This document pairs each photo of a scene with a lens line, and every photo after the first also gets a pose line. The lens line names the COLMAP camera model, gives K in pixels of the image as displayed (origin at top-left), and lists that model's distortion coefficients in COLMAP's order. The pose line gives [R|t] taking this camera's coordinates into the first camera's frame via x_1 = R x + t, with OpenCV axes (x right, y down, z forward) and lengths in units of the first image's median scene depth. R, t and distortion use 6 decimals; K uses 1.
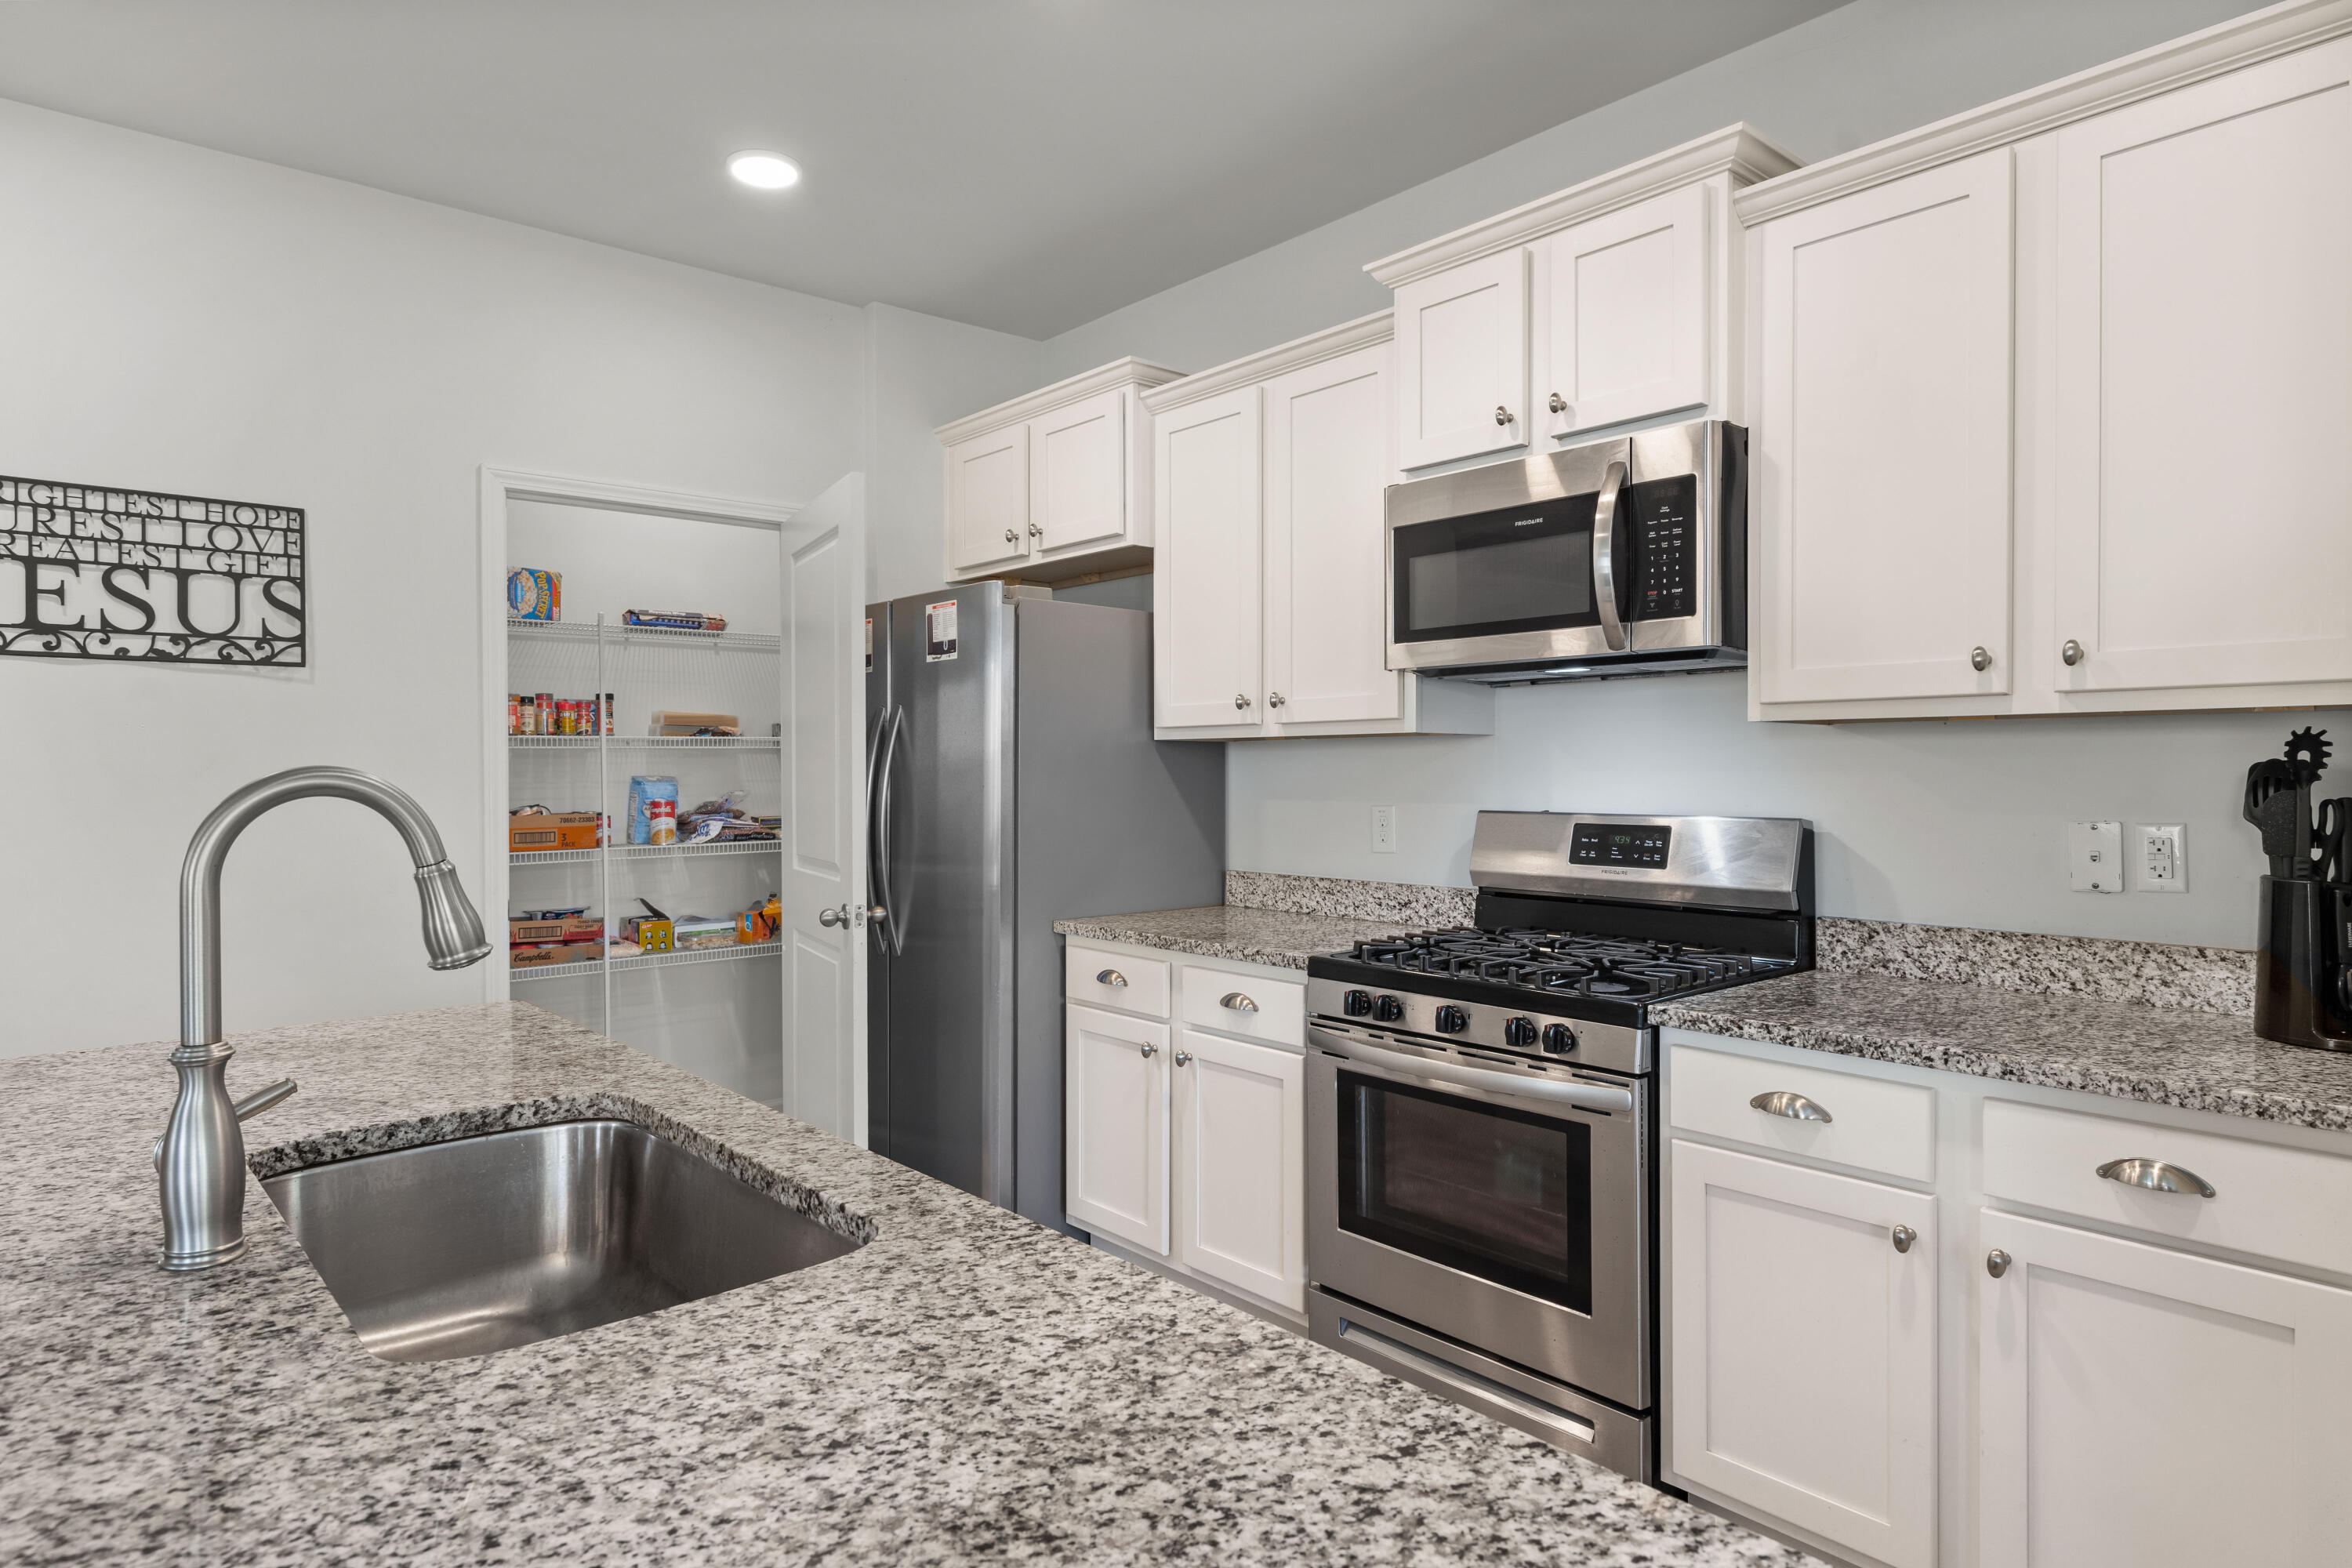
lens RADIAL K [[1312.2, 0, 1177.8], [0, 1312.2, 772.8], [0, 0, 1]] dist [0.000620, 0.000174]
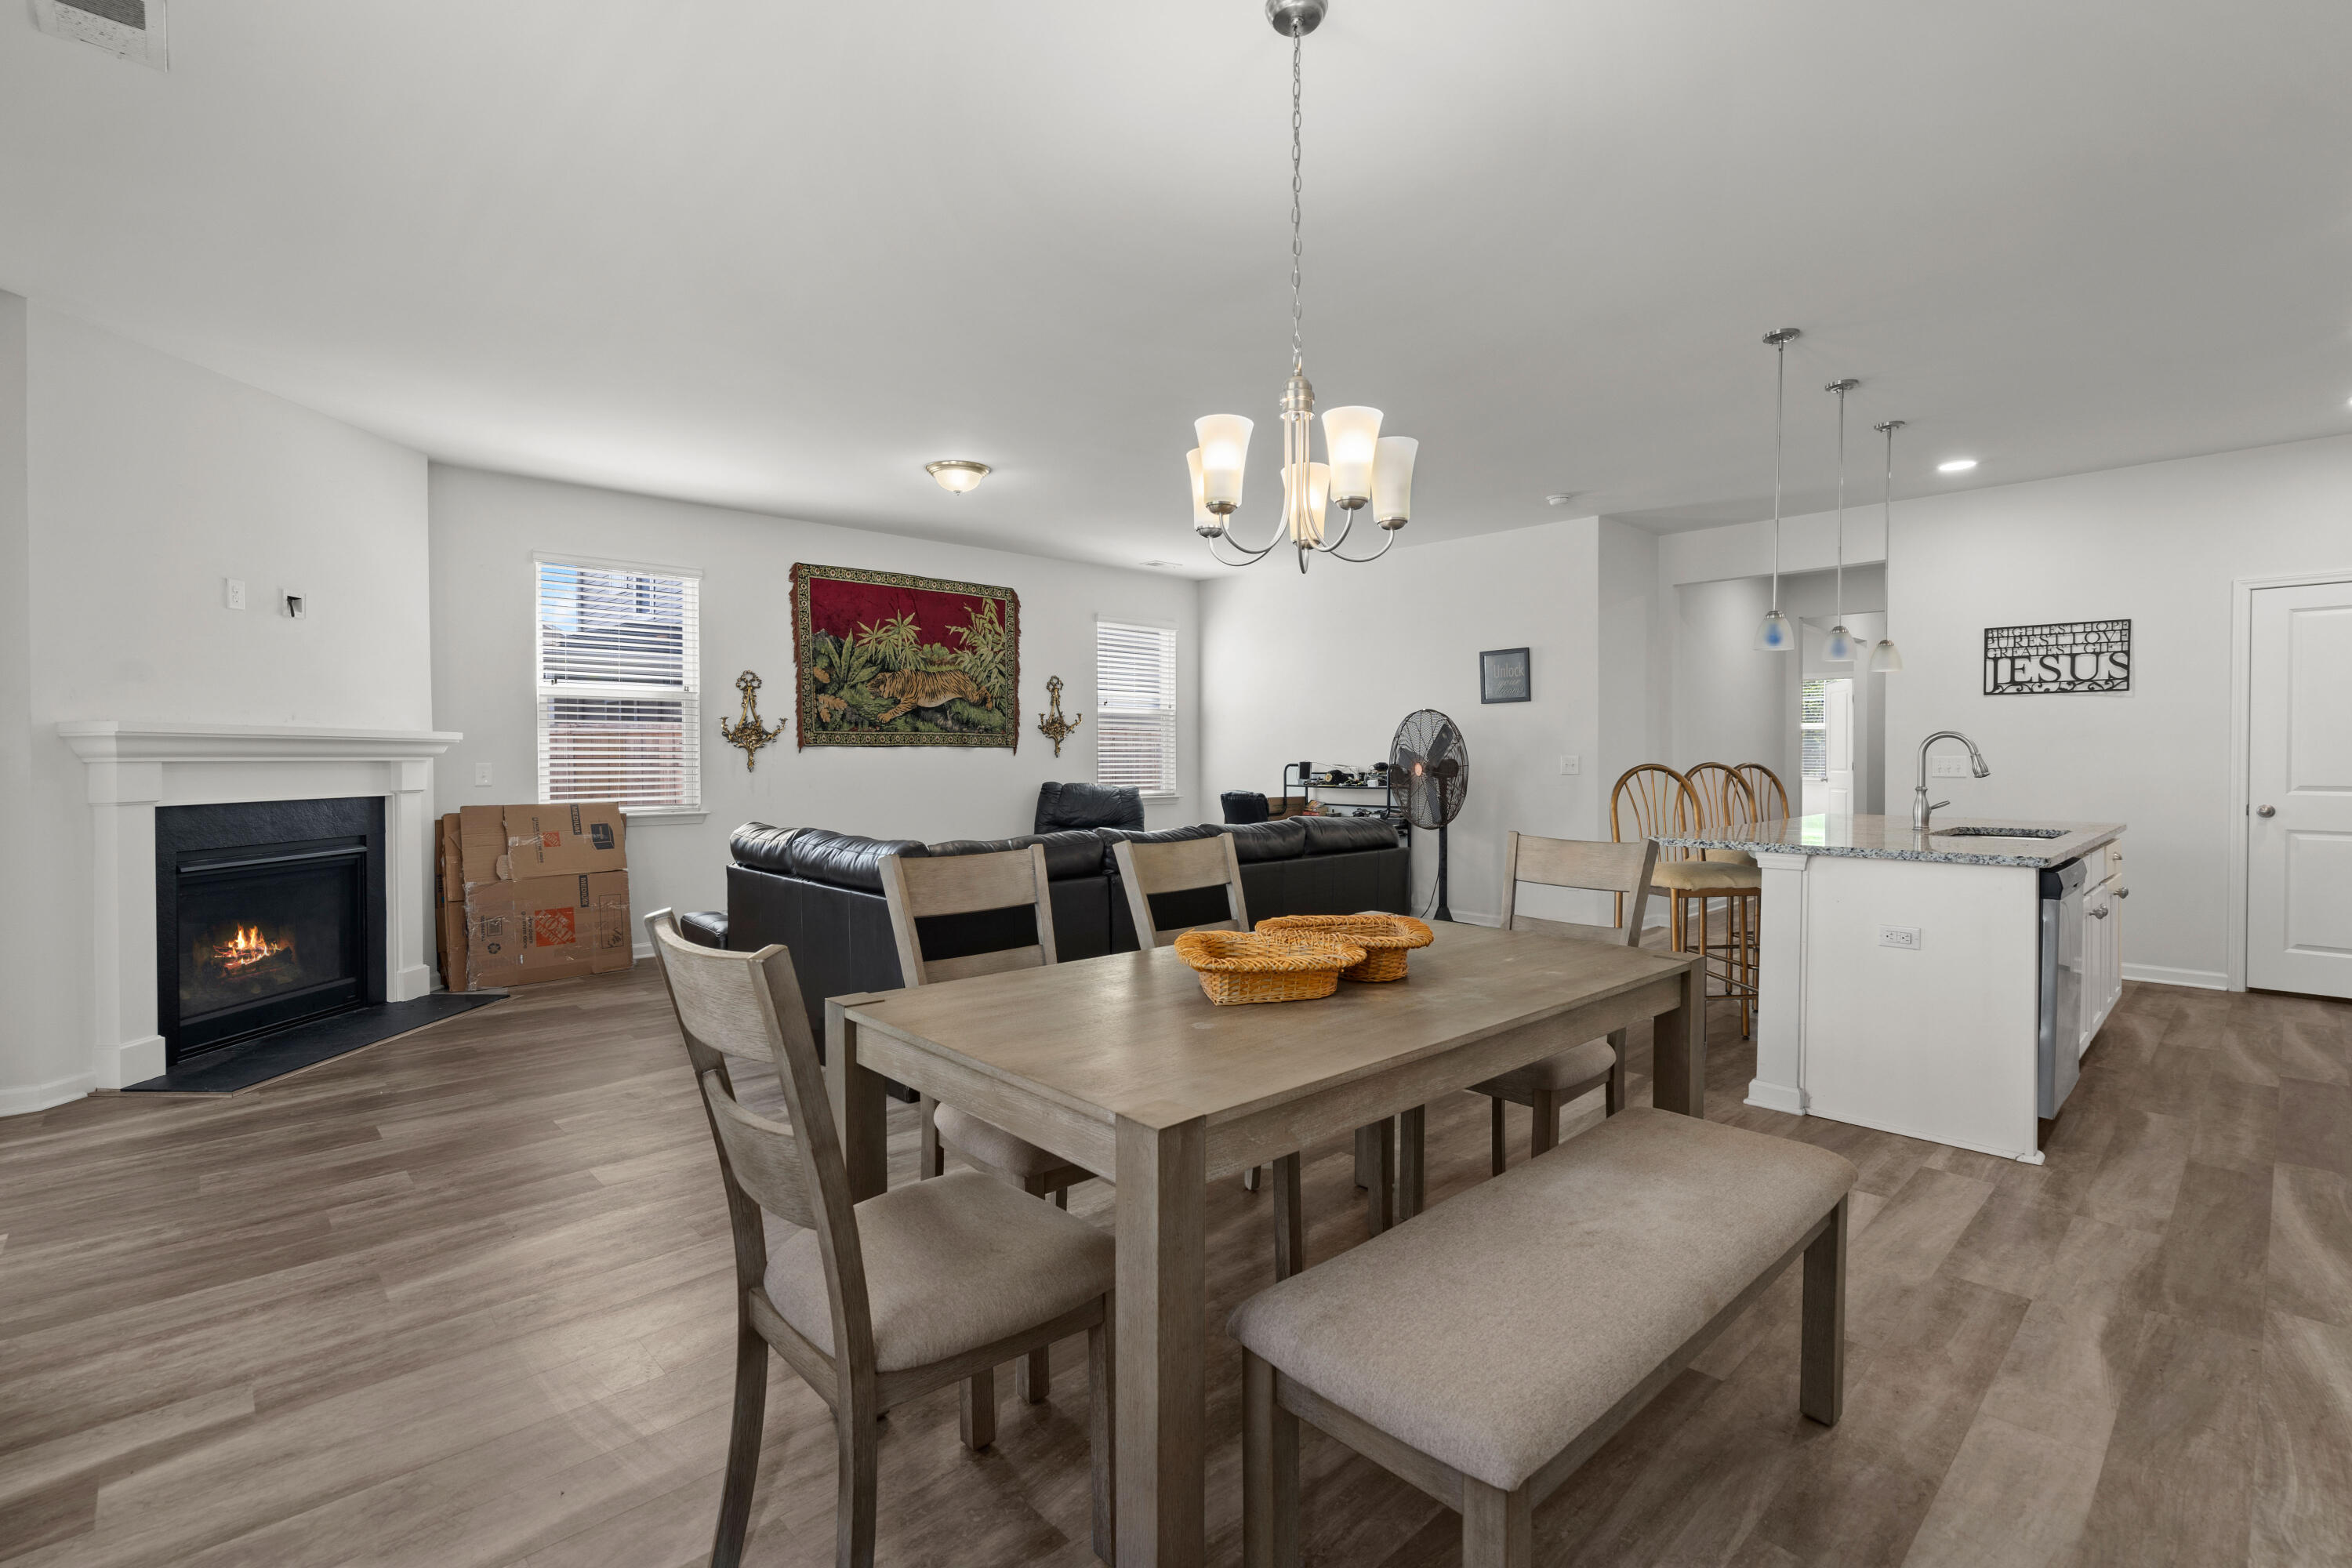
lens RADIAL K [[1063.4, 0, 1166.9], [0, 1063.4, 779.6], [0, 0, 1]] dist [0.000433, 0.000735]
pose [[0.033578, 0.030888, -0.998959, 1.161743], [-0.001851, 0.999523, 0.030844, 0.018320], [0.999434, 0.000813, 0.033619, -0.735499]]
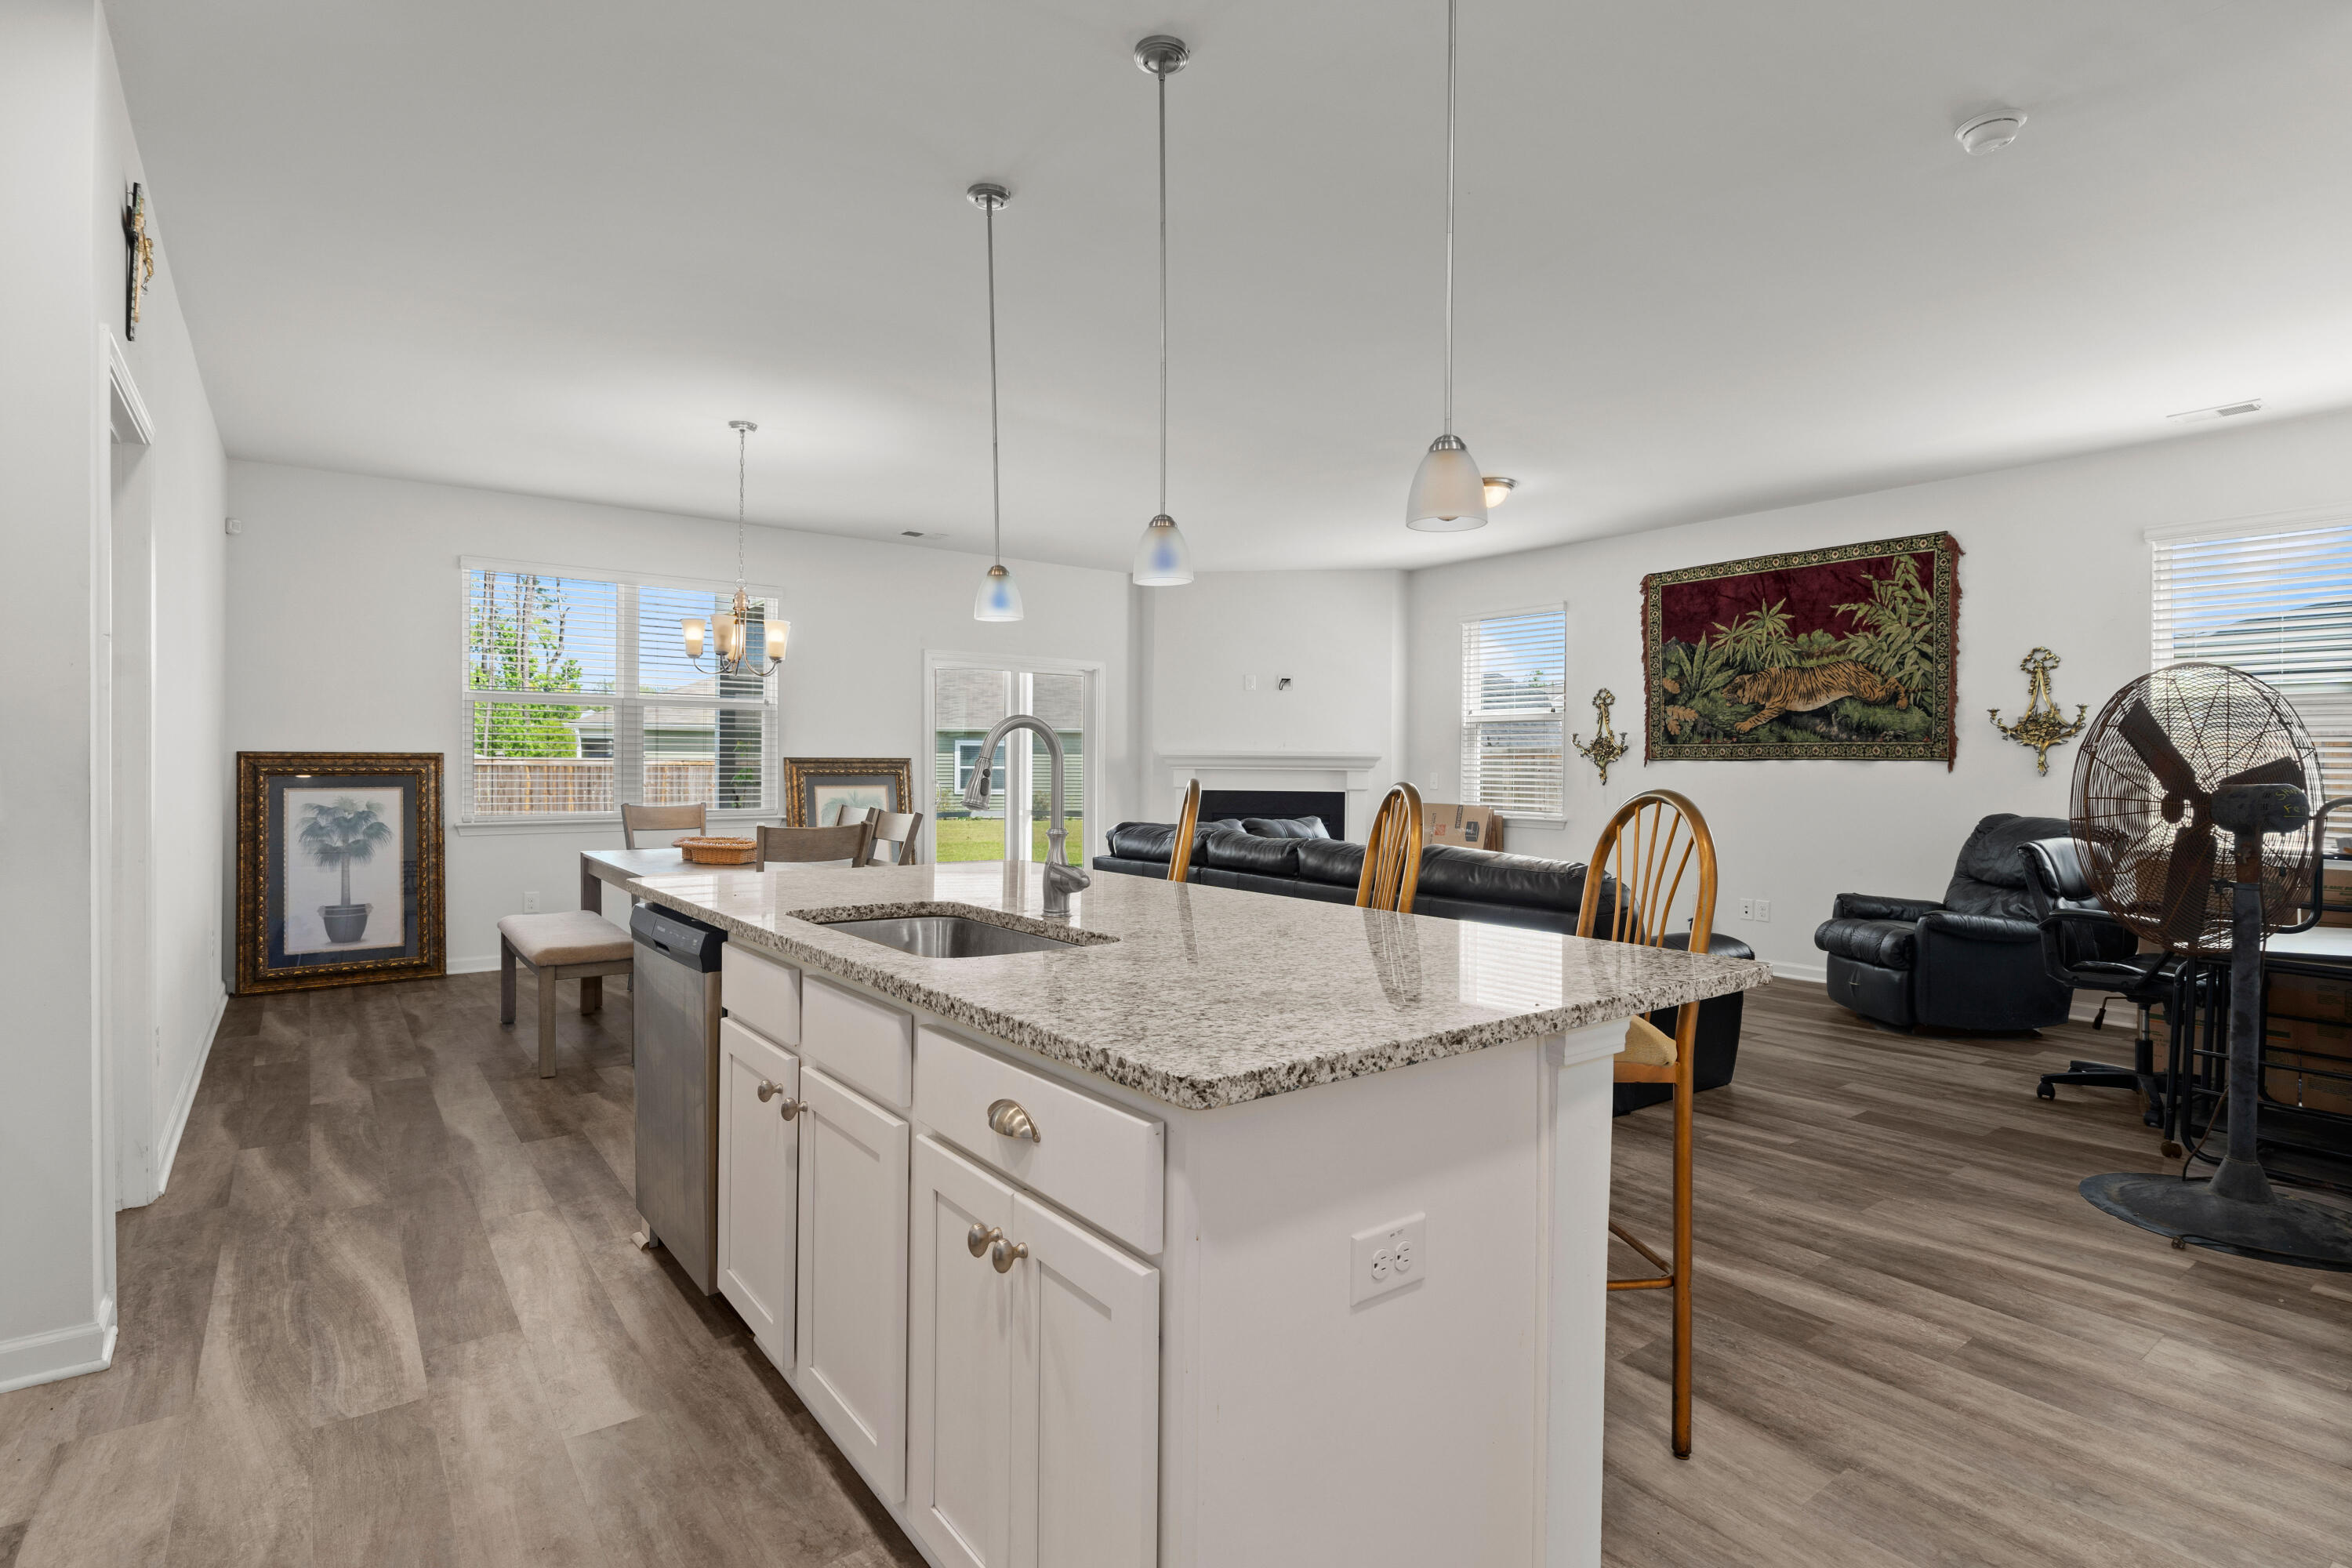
lens RADIAL K [[1139.9, 0, 1176.0], [0, 1139.9, 784.0], [0, 0, 1]] dist [-0.004487, -0.000628]
pose [[-0.997764, -0.002895, 0.066775, -0.401573], [-0.001792, 0.999861, 0.016565, 0.031324], [-0.066814, 0.016408, -0.997631, 1.122496]]
